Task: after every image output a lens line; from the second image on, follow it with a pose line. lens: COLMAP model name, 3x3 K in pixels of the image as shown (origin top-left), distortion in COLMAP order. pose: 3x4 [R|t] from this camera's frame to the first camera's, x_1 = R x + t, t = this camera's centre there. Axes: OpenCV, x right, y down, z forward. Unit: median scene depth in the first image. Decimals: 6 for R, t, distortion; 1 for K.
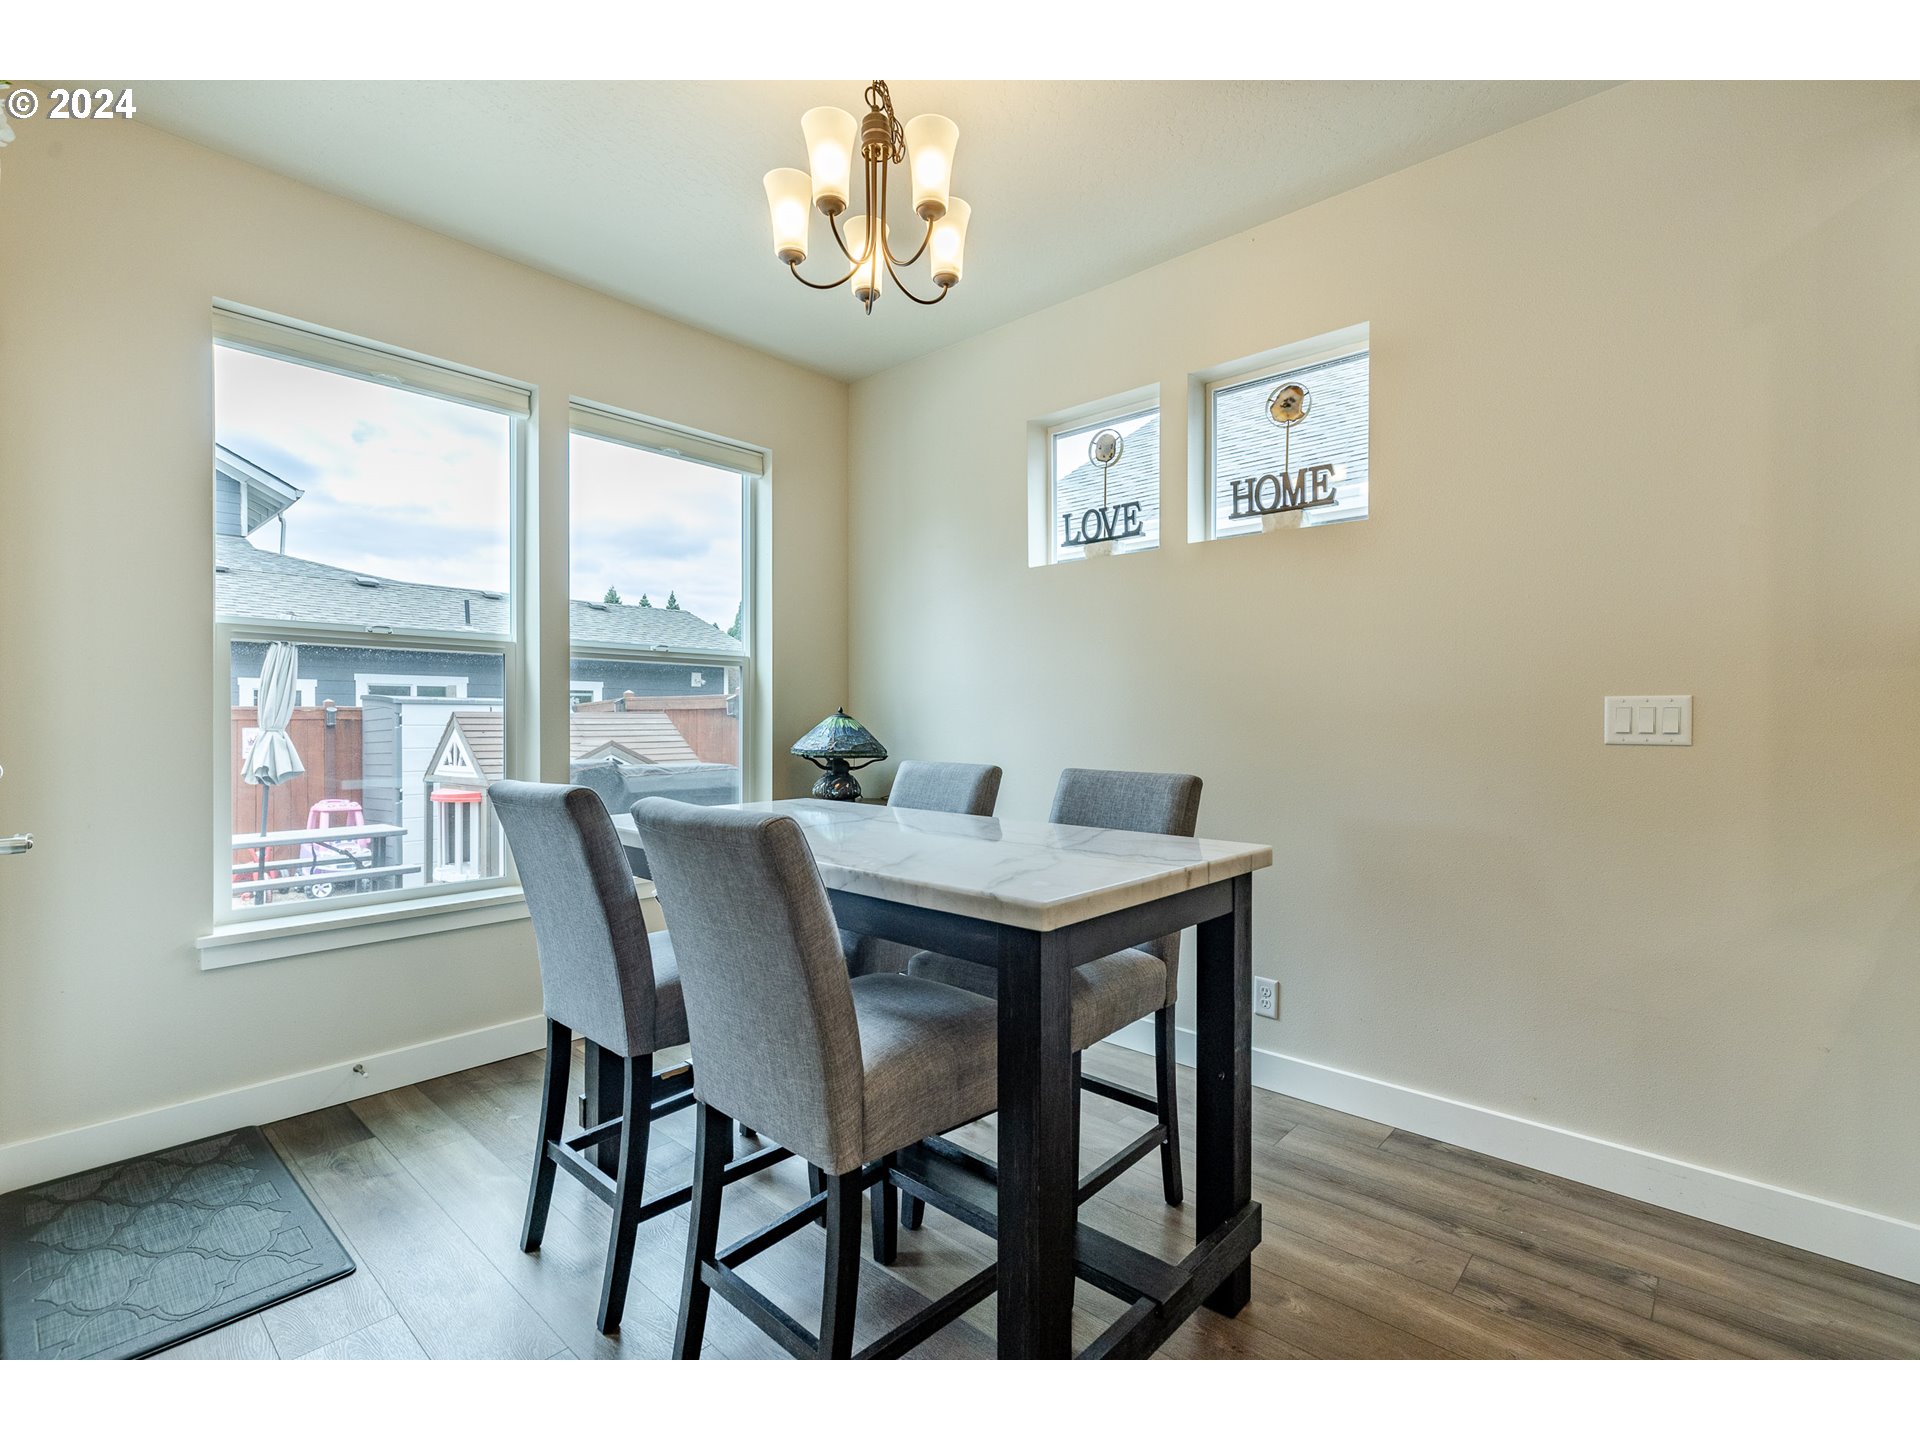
lens RADIAL K [[879.4, 0, 1024.9], [0, 879.4, 723.2], [0, 0, 1]] dist [-0.000051, 0.000261]
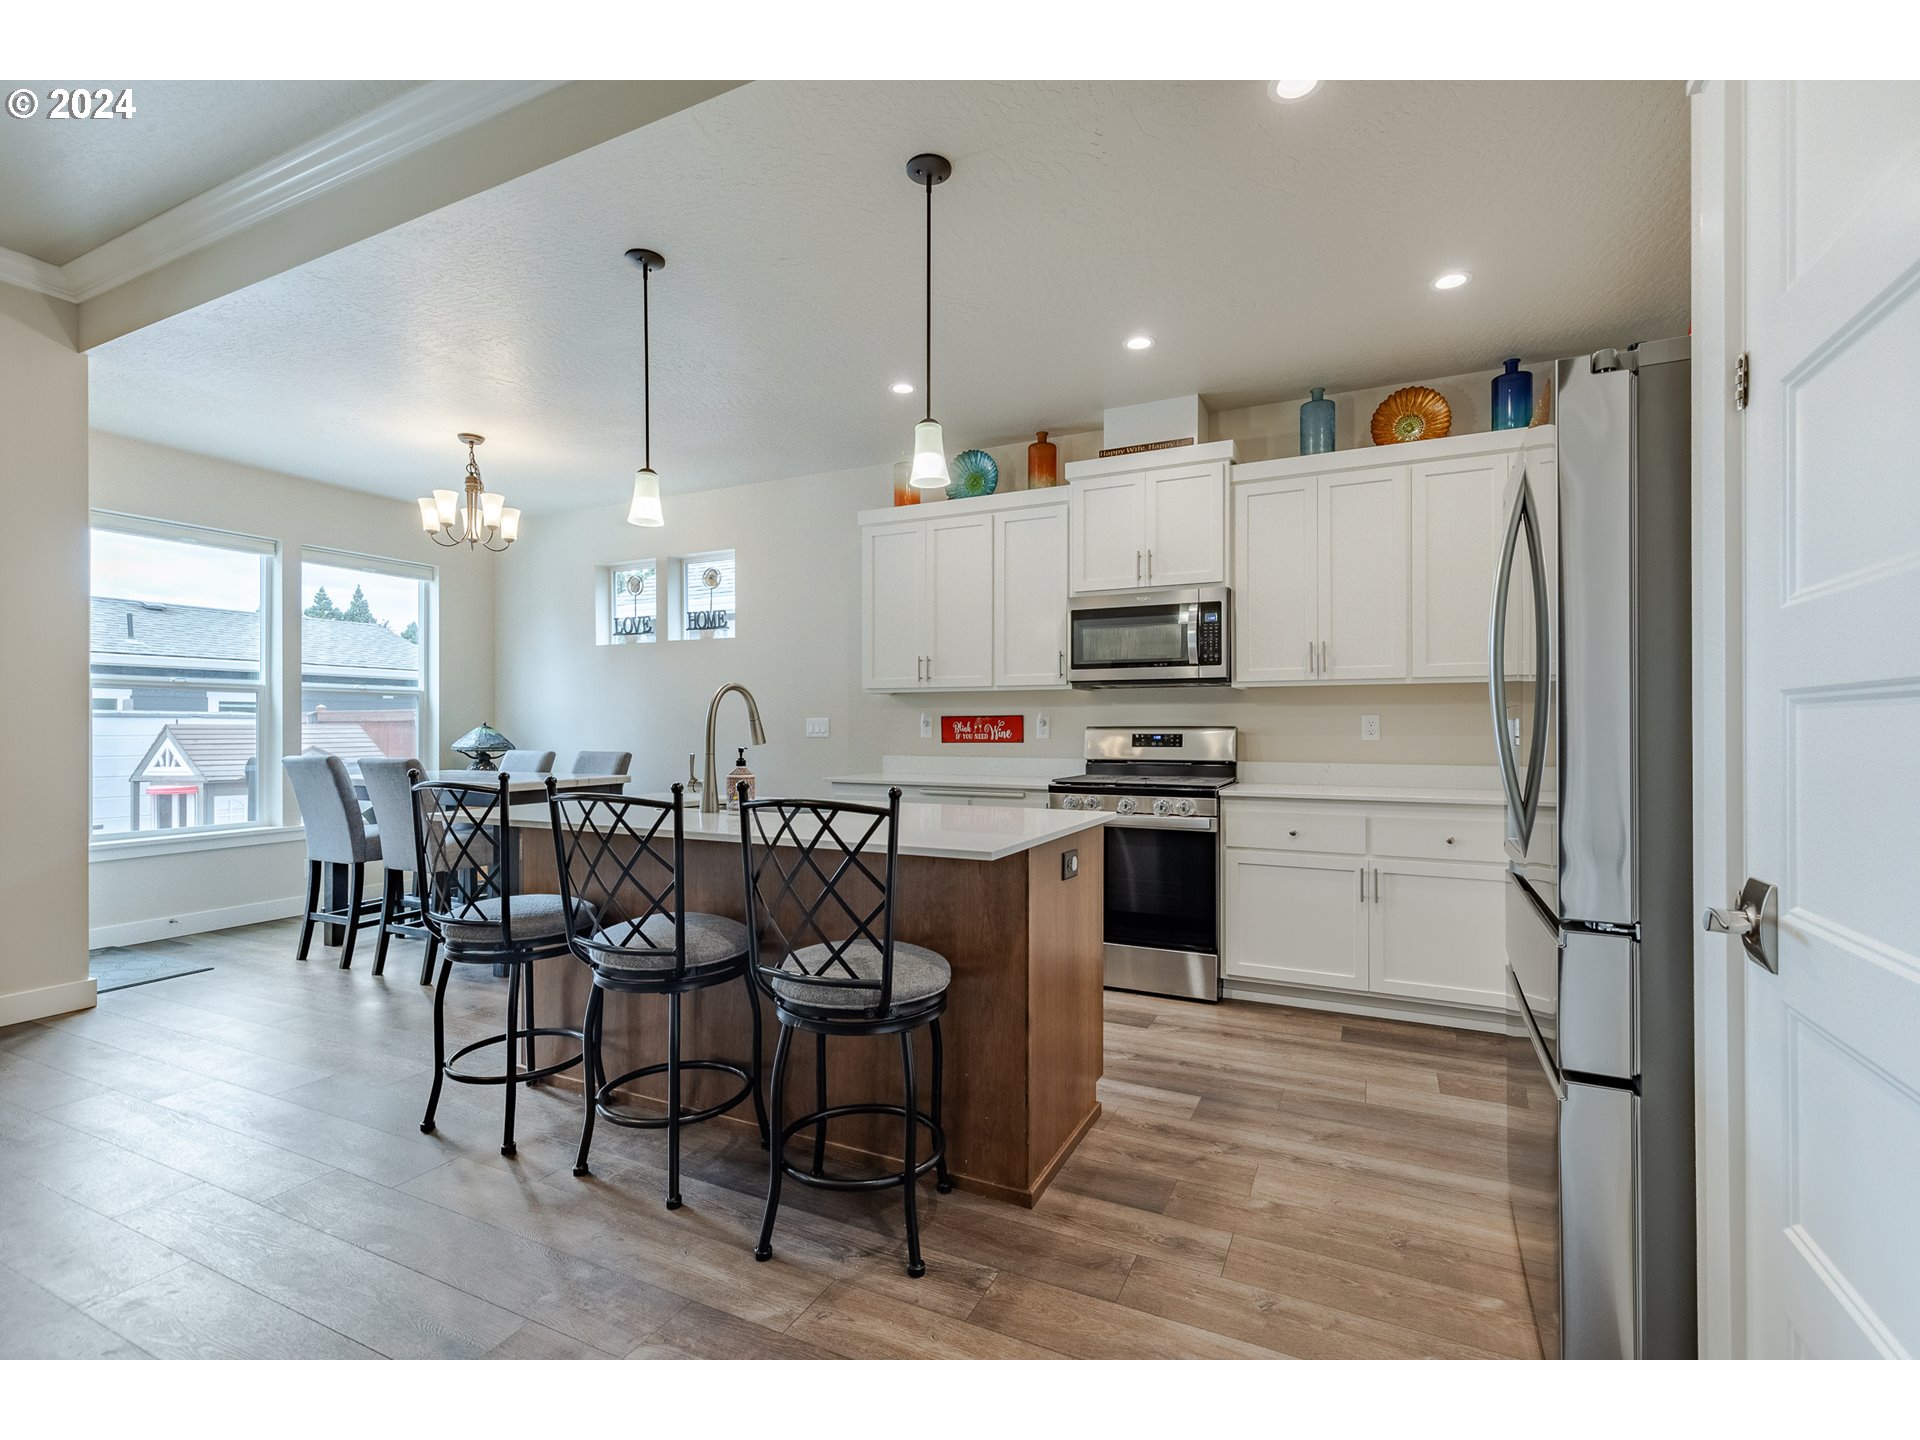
lens RADIAL K [[856.9, 0, 995.3], [0, 856.9, 721.9], [0, 0, 1]] dist [0.003785, -0.000311]
pose [[0.967020, -0.002634, 0.254689, 0.436444], [0.005224, 0.999941, -0.009492, 0.004240], [-0.254649, 0.010510, 0.966977, -1.154271]]
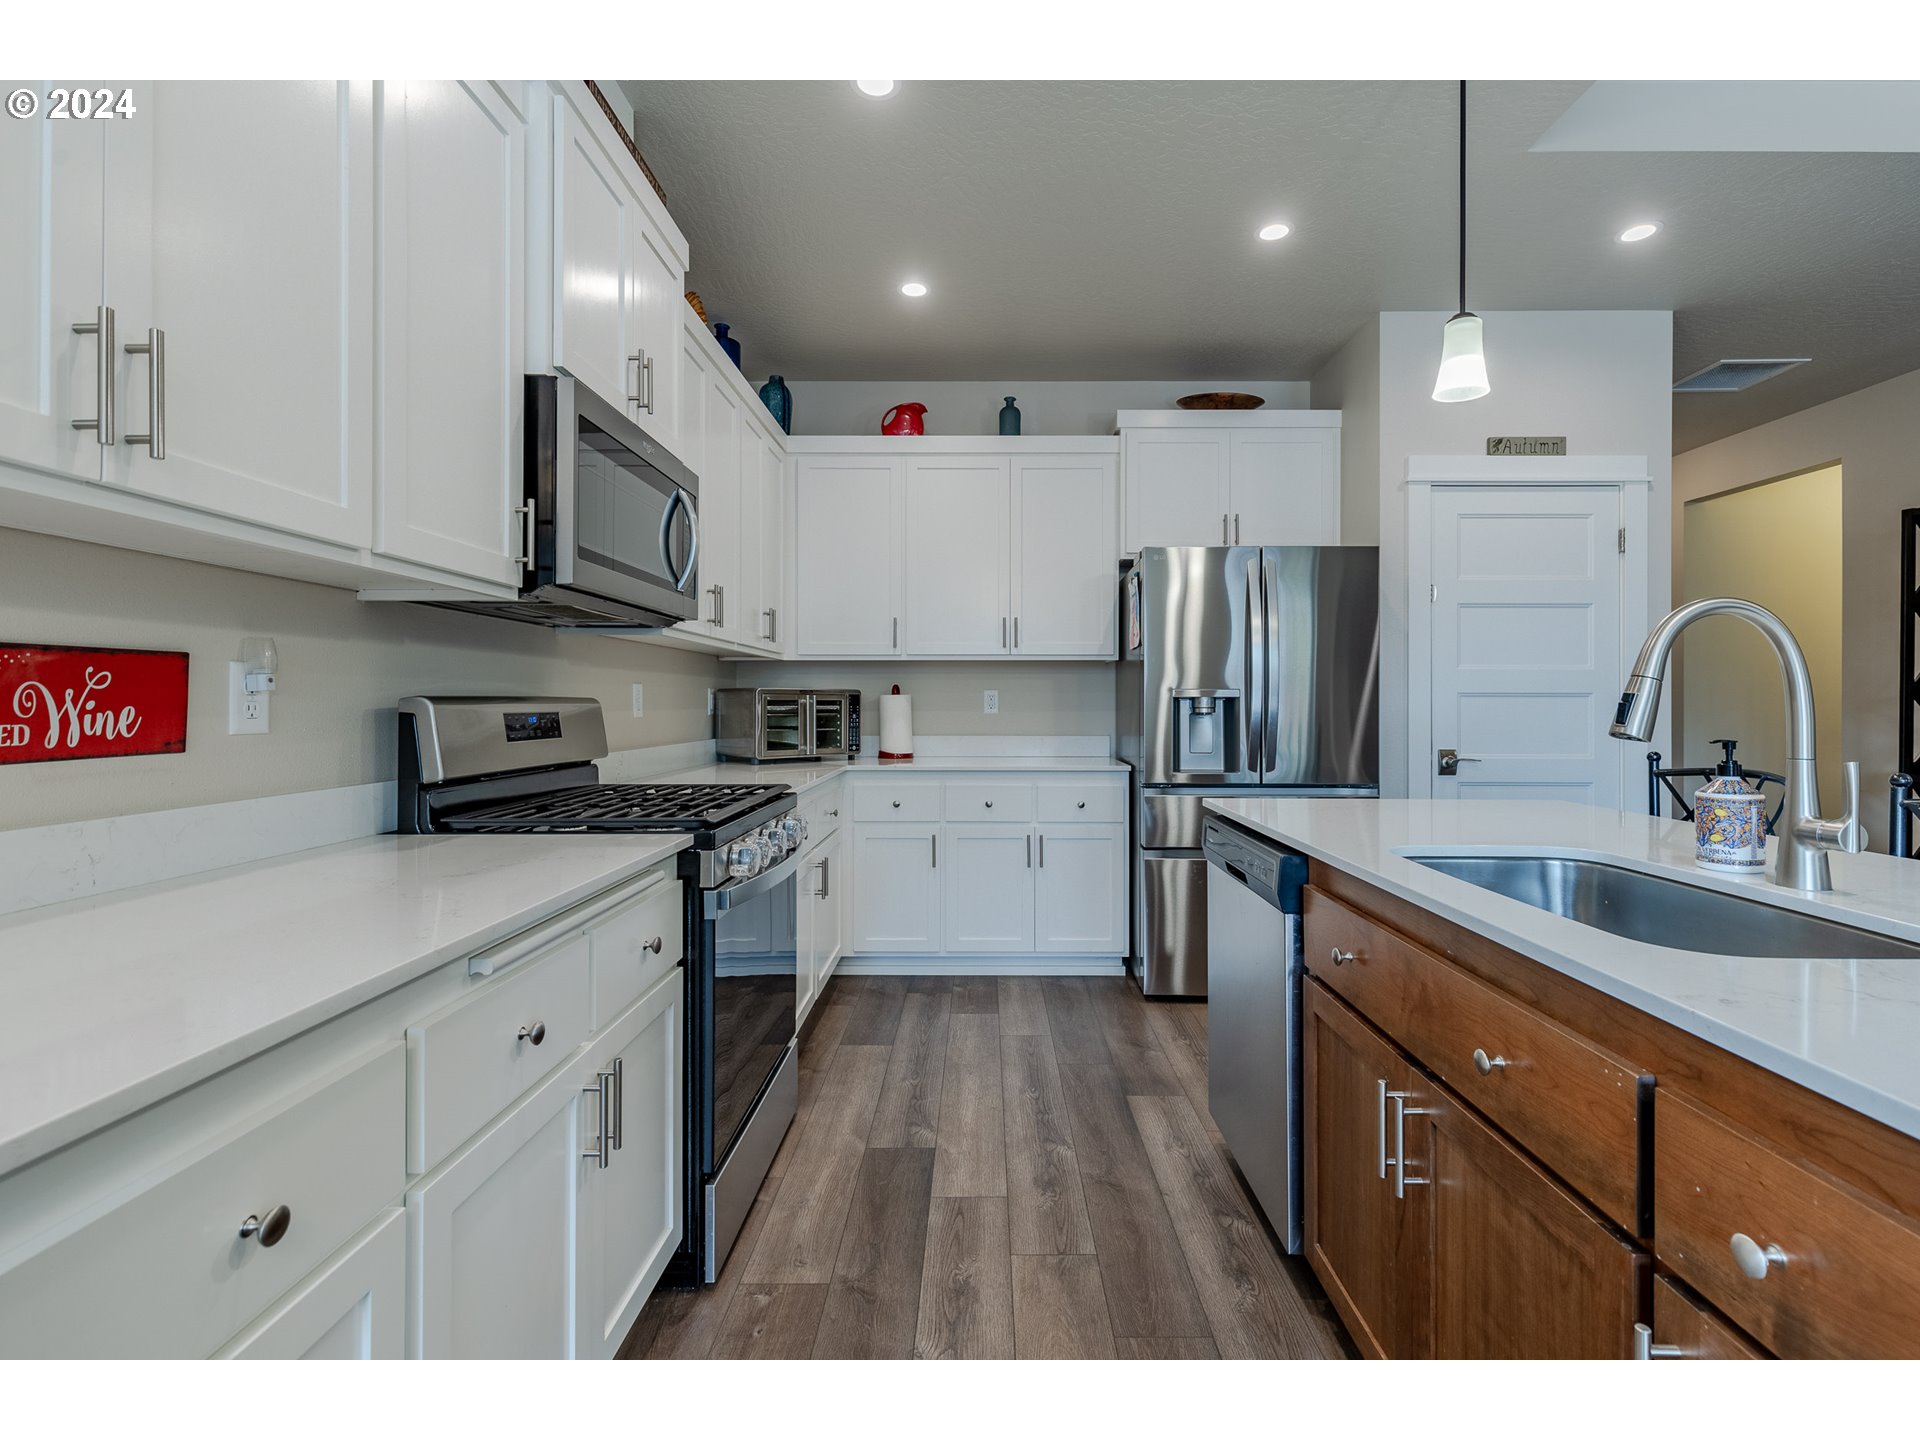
lens RADIAL K [[924.5, 0, 1012.0], [0, 924.5, 697.3], [0, 0, 1]] dist [0.000254, -0.008125]
pose [[-0.648289, 0.003292, 0.761387, 0.248618], [0.005430, 0.999985, 0.000300, 0.002095], [-0.761375, 0.004329, -0.648298, 0.403138]]
